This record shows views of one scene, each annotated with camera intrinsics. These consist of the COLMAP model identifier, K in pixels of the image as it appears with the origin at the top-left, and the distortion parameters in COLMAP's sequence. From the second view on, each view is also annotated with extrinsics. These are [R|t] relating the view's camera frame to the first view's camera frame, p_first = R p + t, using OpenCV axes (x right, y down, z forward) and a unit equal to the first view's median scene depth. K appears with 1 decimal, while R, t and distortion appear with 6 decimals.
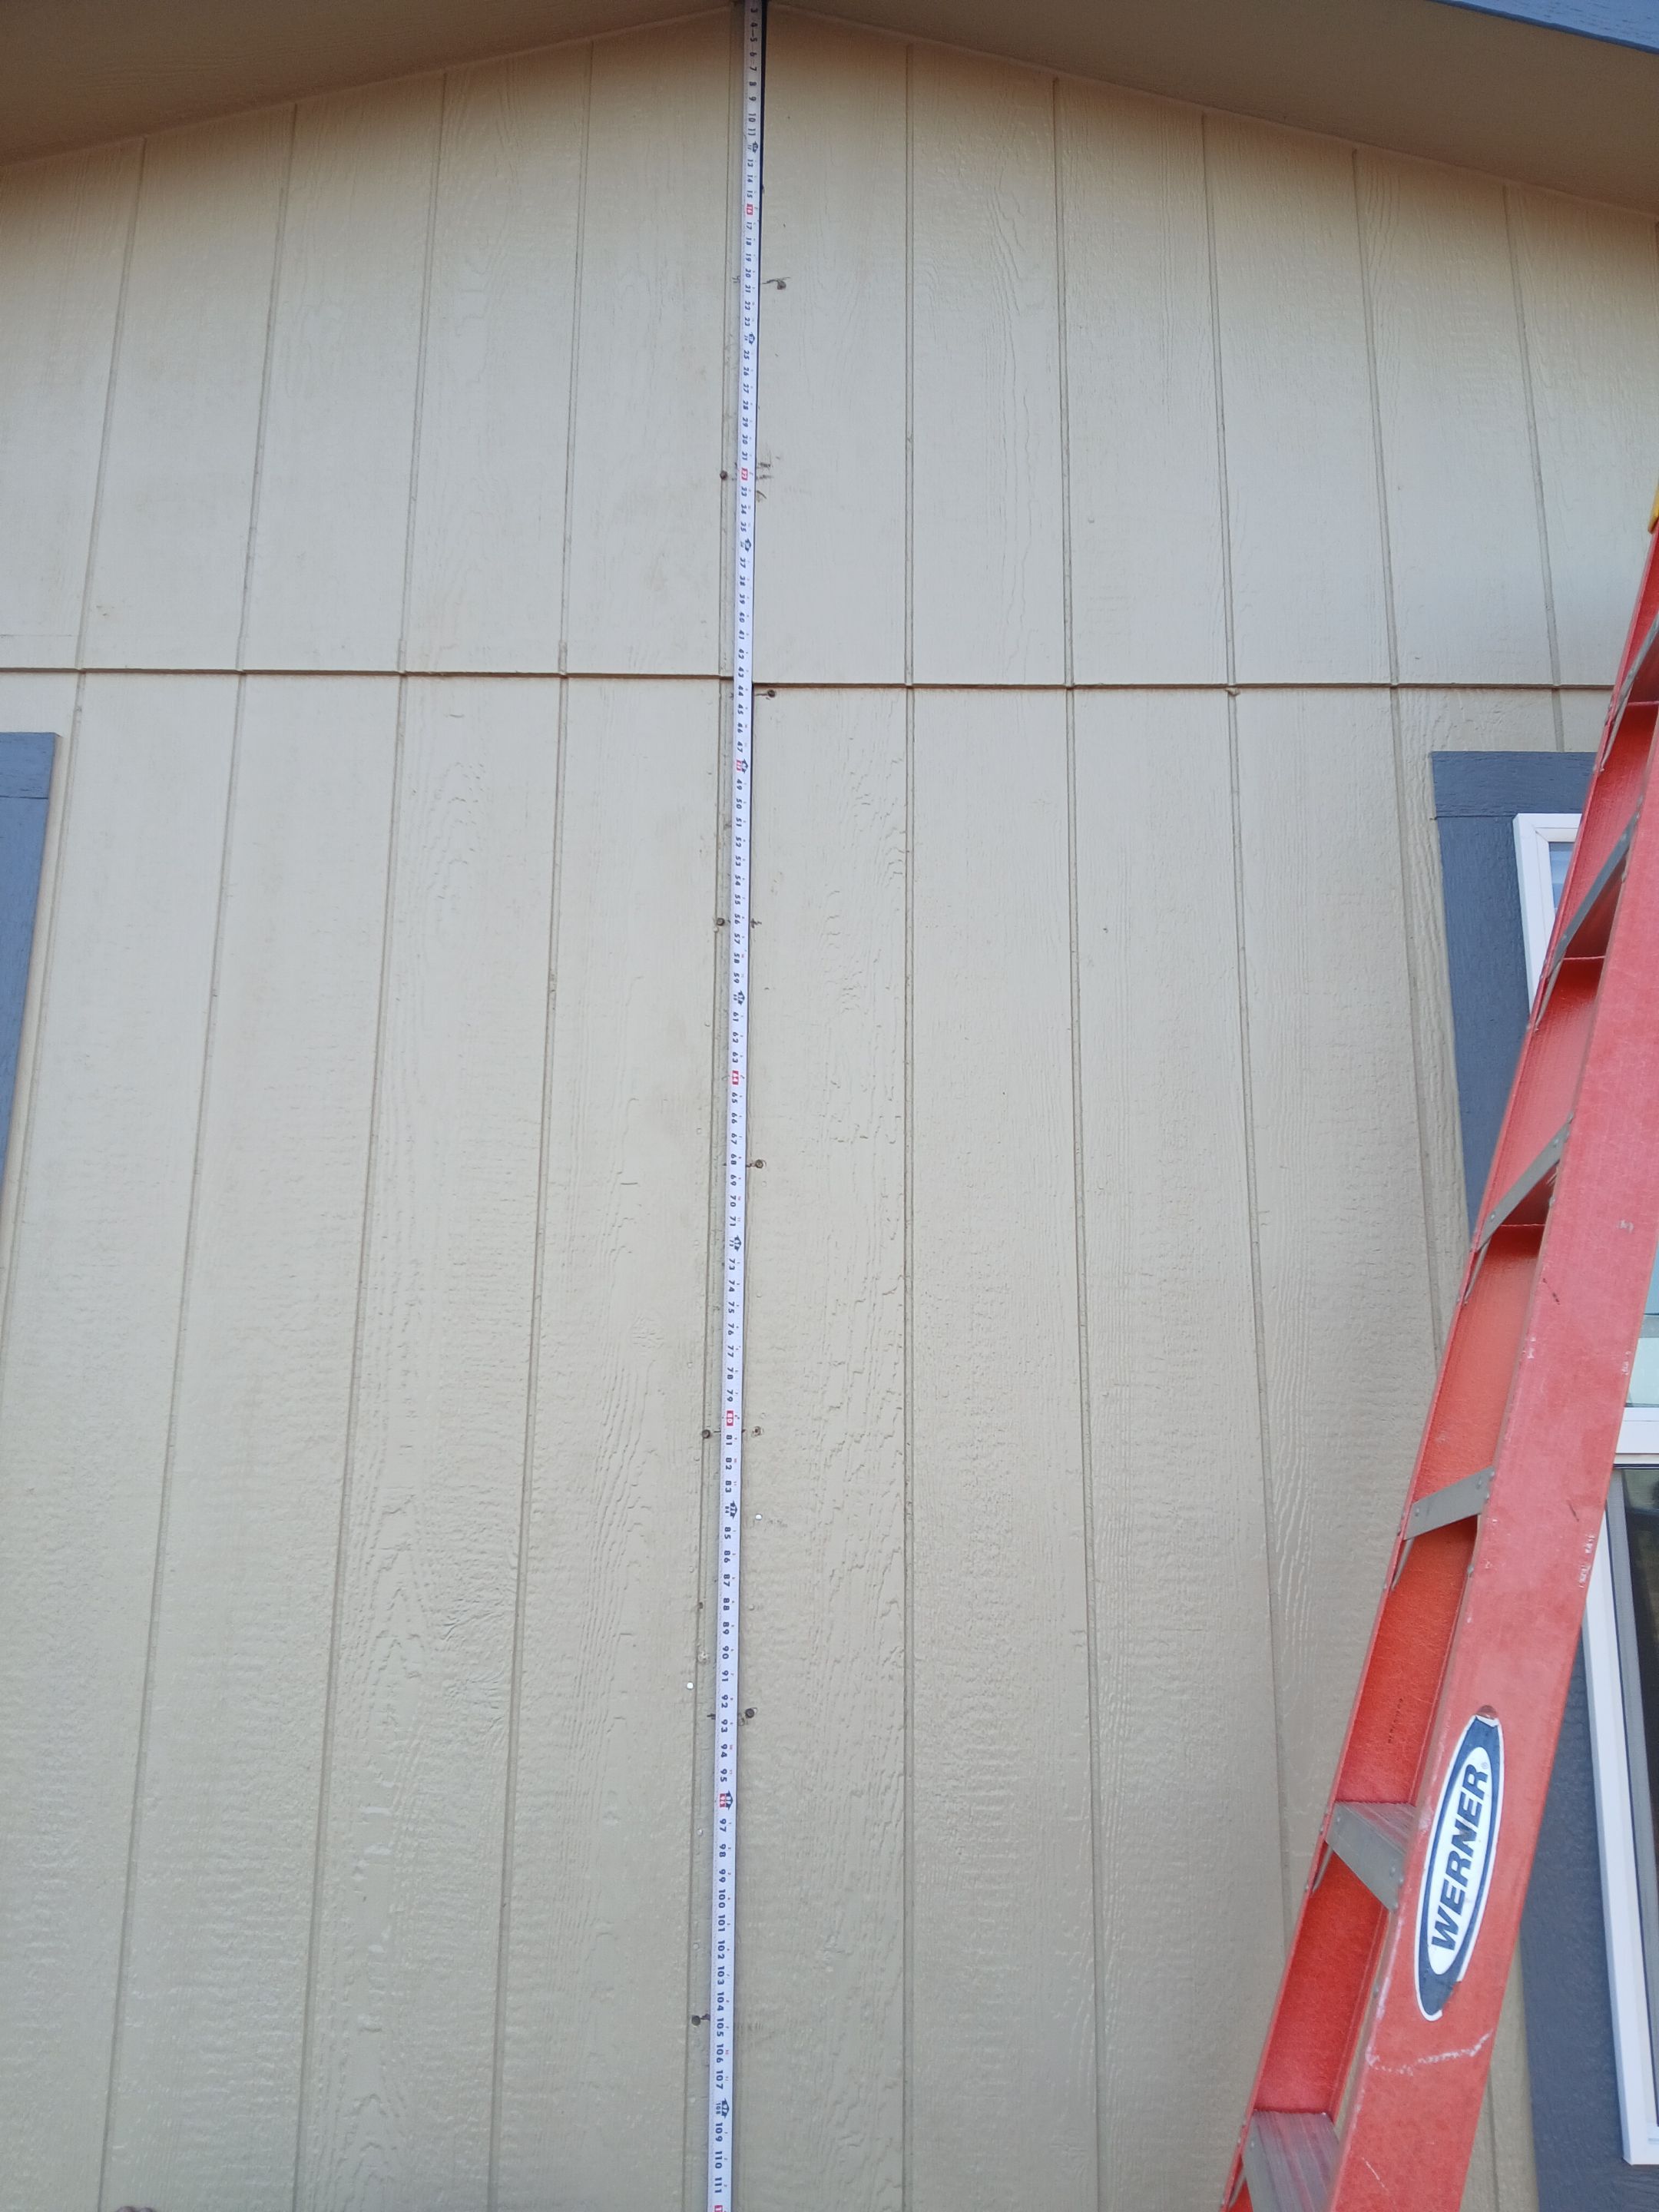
lens RADIAL K [[1741.4, 0, 797.6], [0, 1741.4, 1104.8], [0, 0, 1]] dist [0.091539, -0.220856]
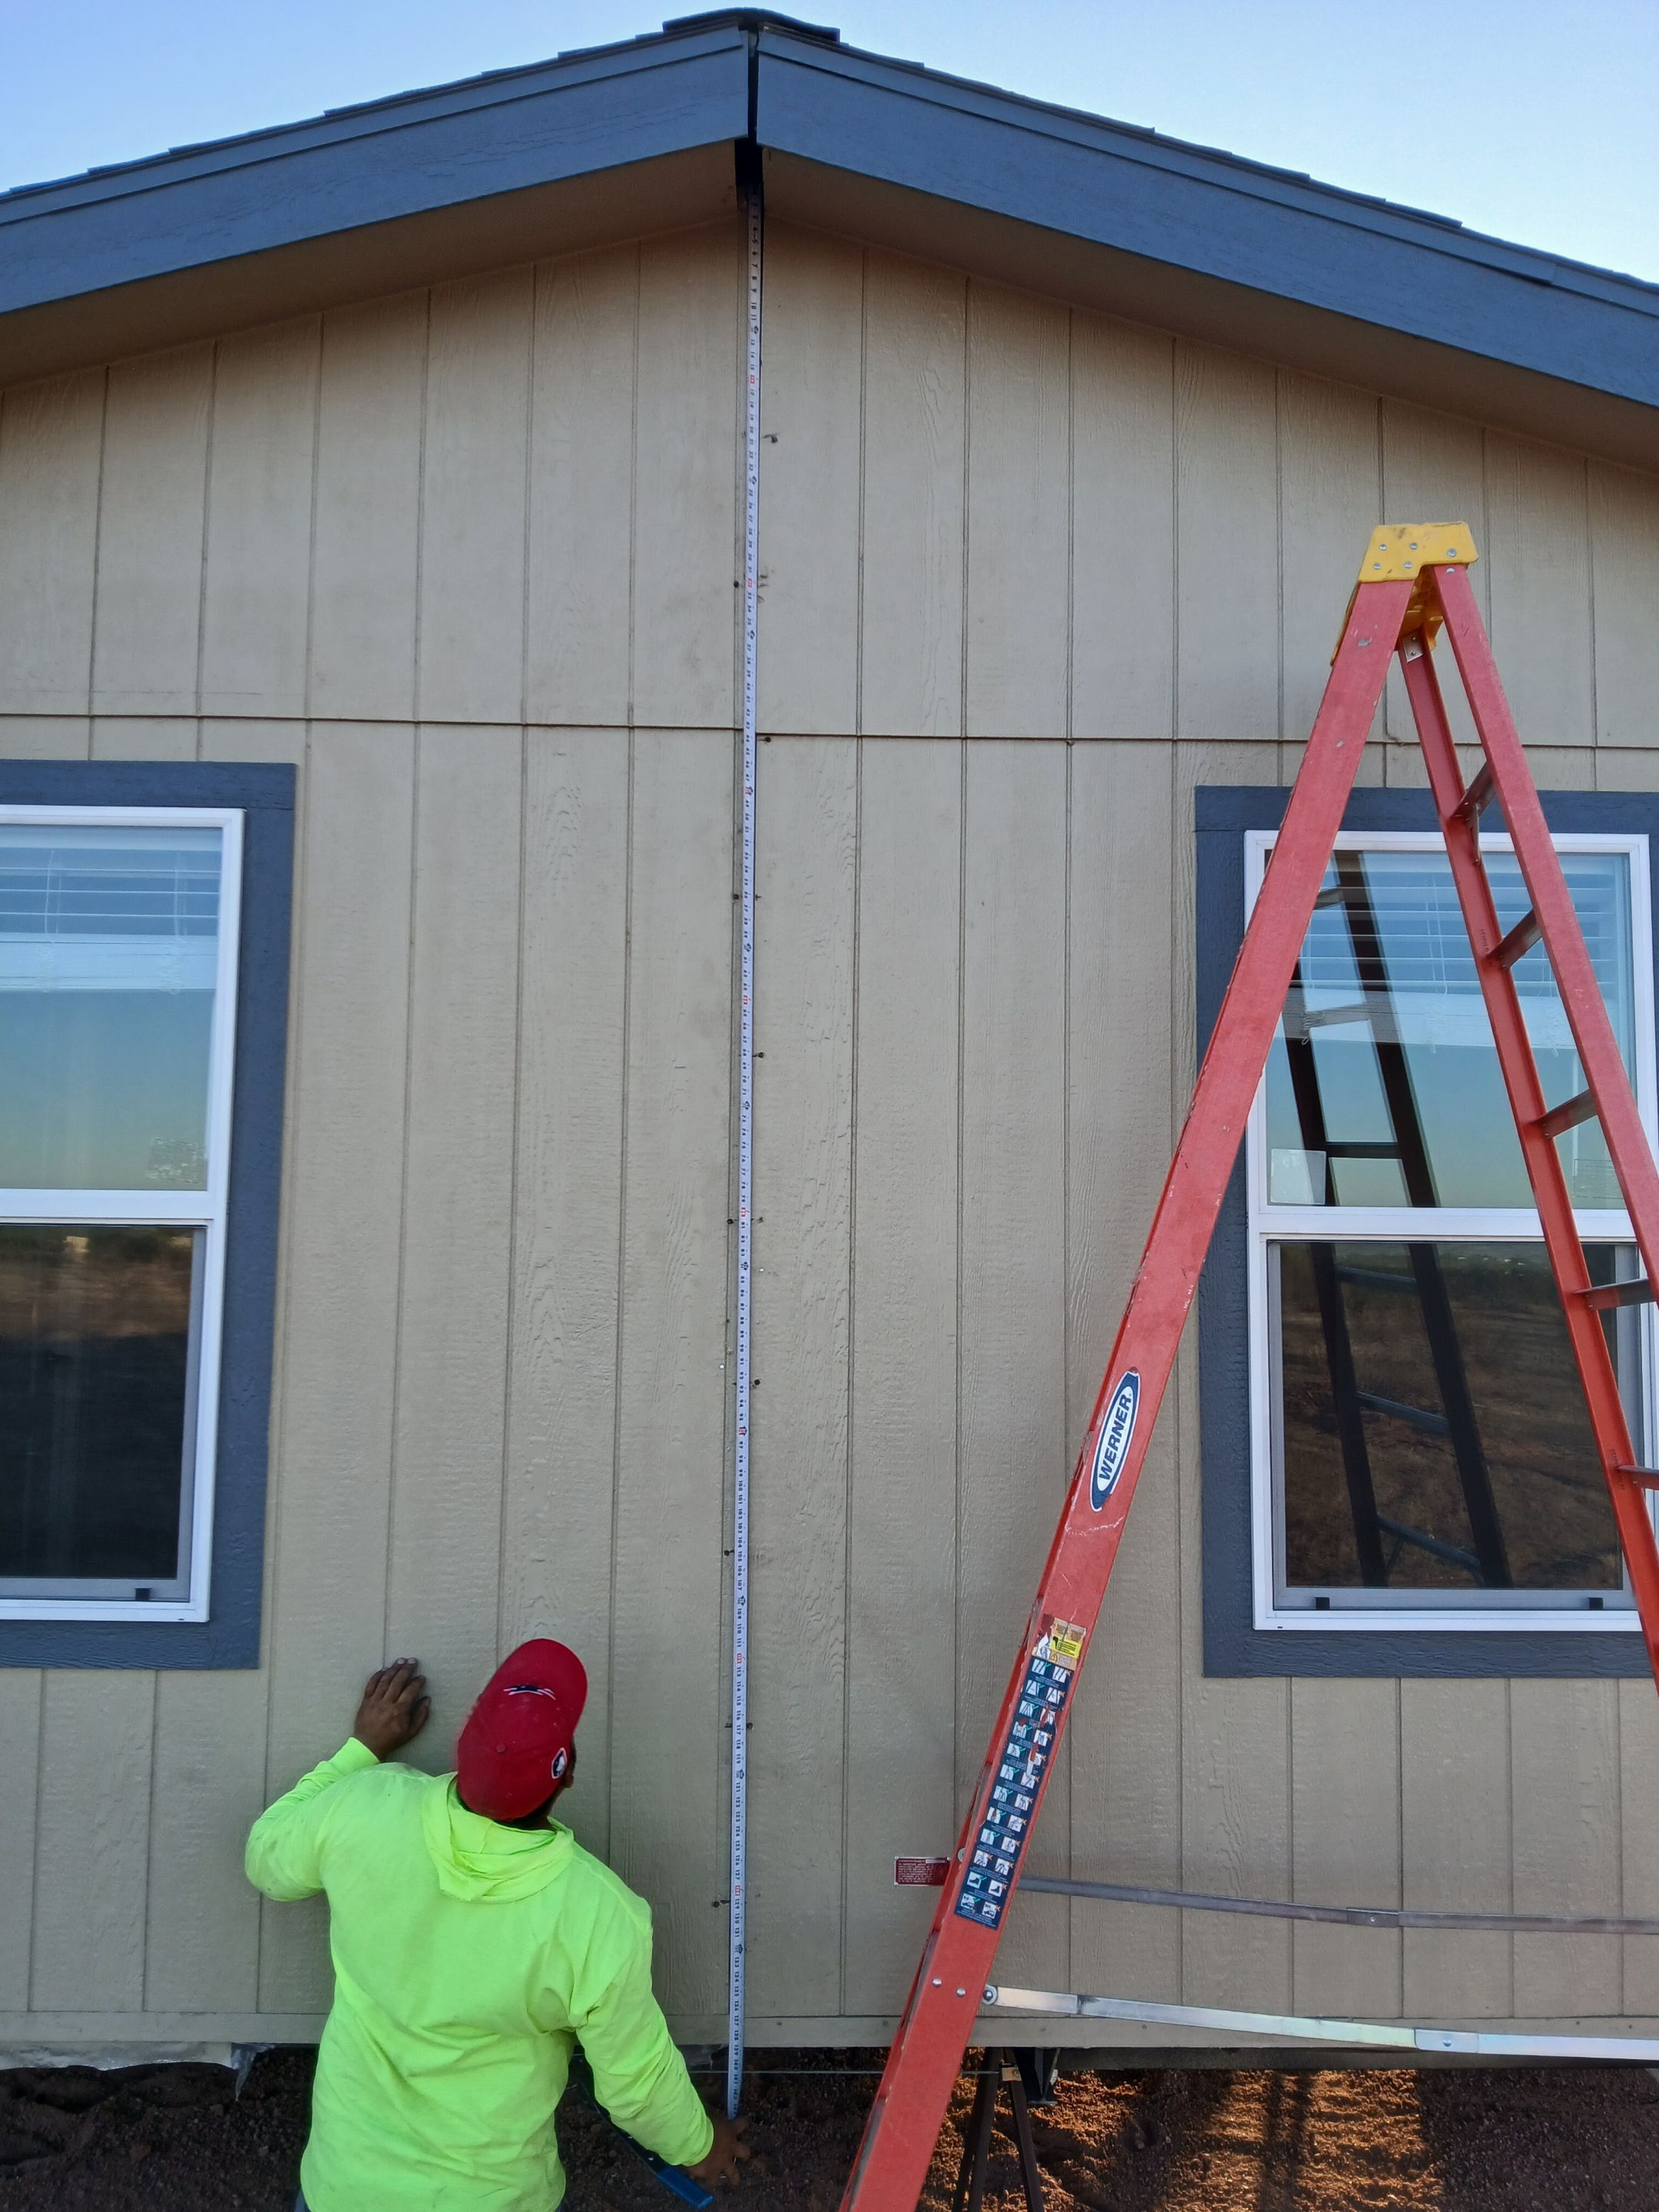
lens RADIAL K [[1741.4, 0, 797.6], [0, 1741.4, 1104.8], [0, 0, 1]] dist [0.091539, -0.220856]
pose [[0.999495, 0.003000, 0.031643, -0.040445], [-0.007737, 0.988554, 0.150671, -0.166685], [-0.030829, -0.150839, 0.988077, -0.603665]]
